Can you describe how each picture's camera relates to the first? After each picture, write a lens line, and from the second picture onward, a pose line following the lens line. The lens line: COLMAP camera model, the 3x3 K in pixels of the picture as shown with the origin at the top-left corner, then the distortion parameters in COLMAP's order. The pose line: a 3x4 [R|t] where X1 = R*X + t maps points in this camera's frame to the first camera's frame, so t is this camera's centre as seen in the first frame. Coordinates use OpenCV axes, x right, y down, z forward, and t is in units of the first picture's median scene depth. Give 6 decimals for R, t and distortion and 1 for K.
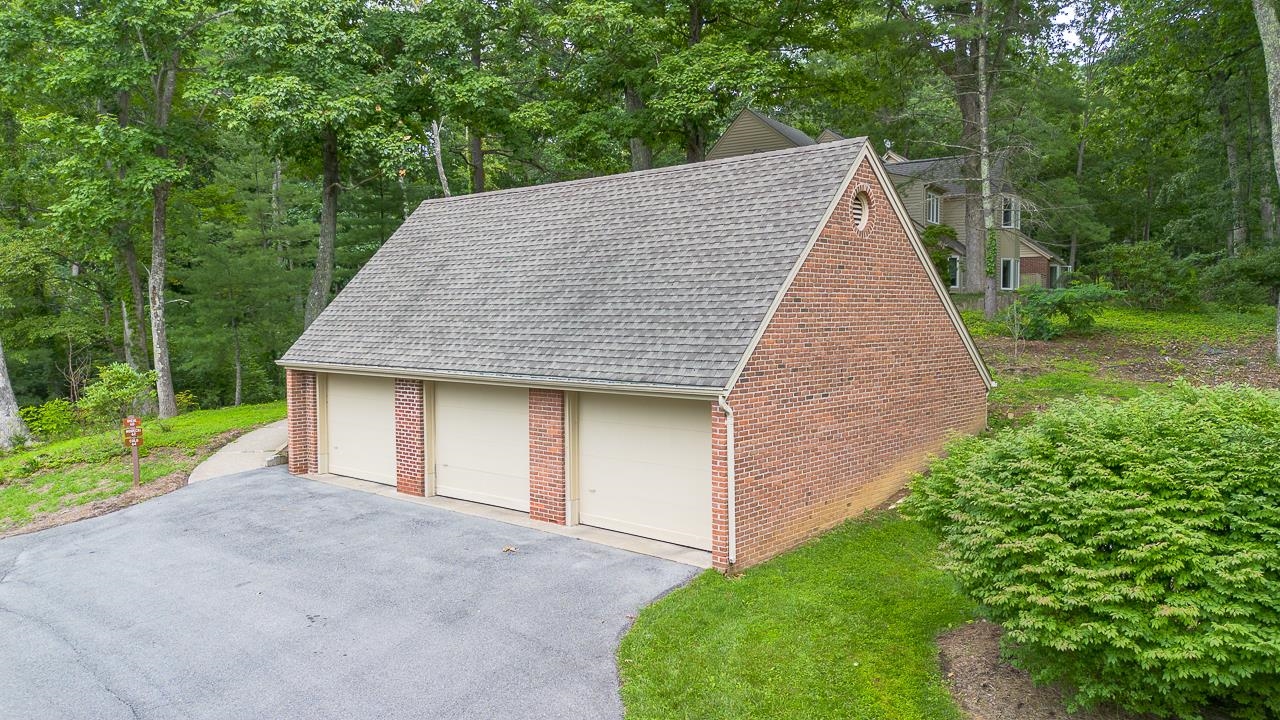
lens RADIAL K [[922.4, 0, 643.7], [0, 922.4, 360.9], [0, 0, 1]] dist [-0.006759, -0.004063]
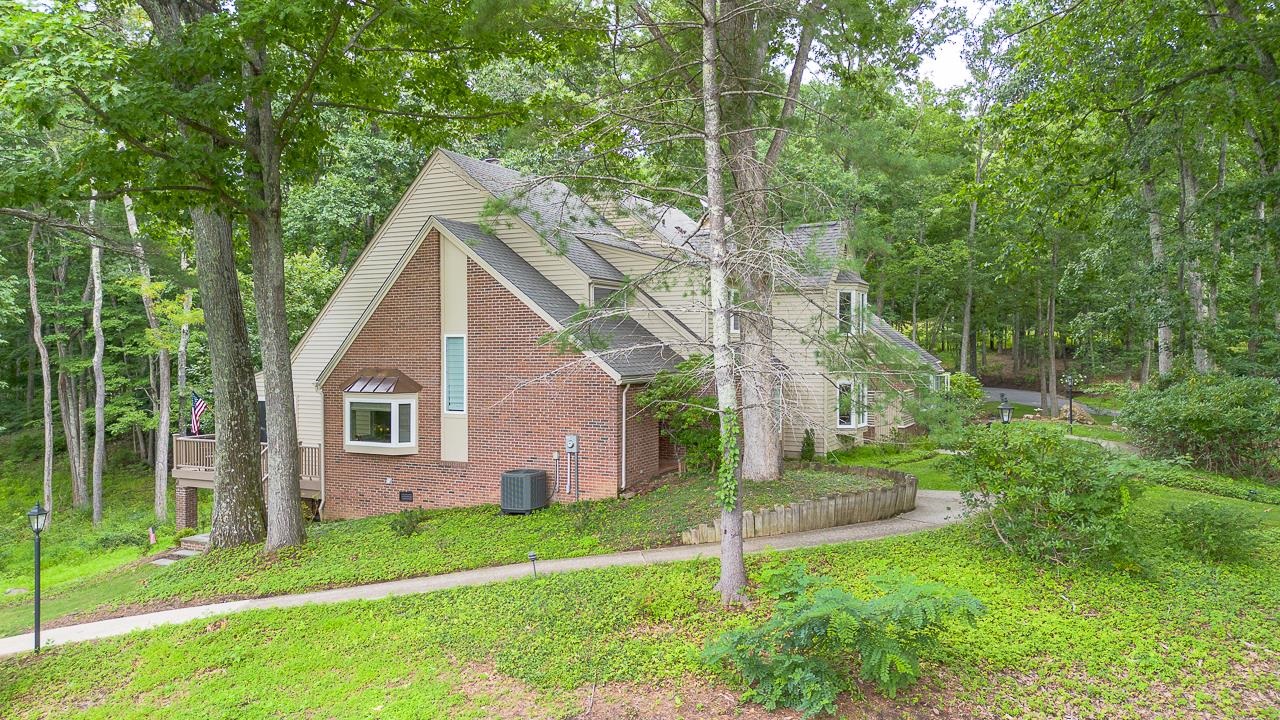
lens RADIAL K [[922.4, 0, 636.7], [0, 922.4, 357.4], [0, 0, 1]] dist [-0.006759, -0.004063]
pose [[0.997427, 0.004240, 0.071559, 0.181365], [-0.001440, 0.999233, -0.039135, -0.095047], [-0.071670, 0.038931, 0.996668, 0.318470]]
